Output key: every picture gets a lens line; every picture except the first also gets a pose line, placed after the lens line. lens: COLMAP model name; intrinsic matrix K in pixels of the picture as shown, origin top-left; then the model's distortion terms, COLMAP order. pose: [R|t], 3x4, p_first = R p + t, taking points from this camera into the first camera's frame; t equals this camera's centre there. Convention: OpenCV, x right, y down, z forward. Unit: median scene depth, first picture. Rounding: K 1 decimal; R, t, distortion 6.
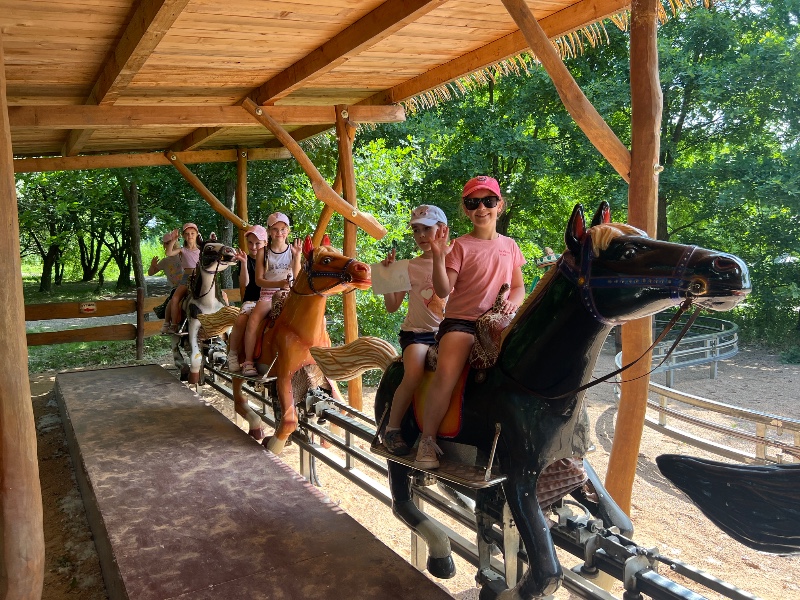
lens RADIAL K [[603.7, 0, 398.4], [0, 603.7, 300.9], [0, 0, 1]] dist [0.047684, -0.062412]
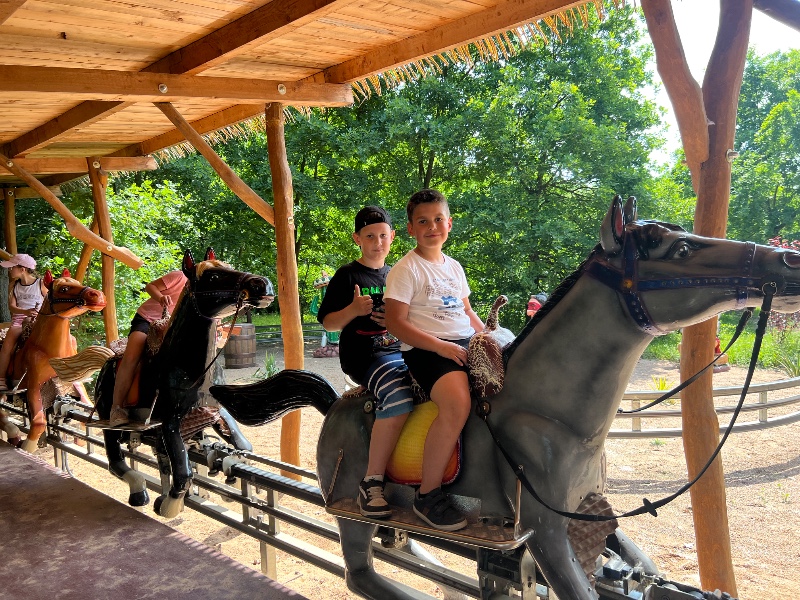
lens RADIAL K [[603.7, 0, 398.4], [0, 603.7, 300.9], [0, 0, 1]] dist [0.047684, -0.062412]
pose [[0.962367, -0.047082, 0.267644, 0.189853], [0.057369, 0.997880, -0.030742, 0.032058], [-0.265629, 0.044939, 0.963027, -0.358580]]
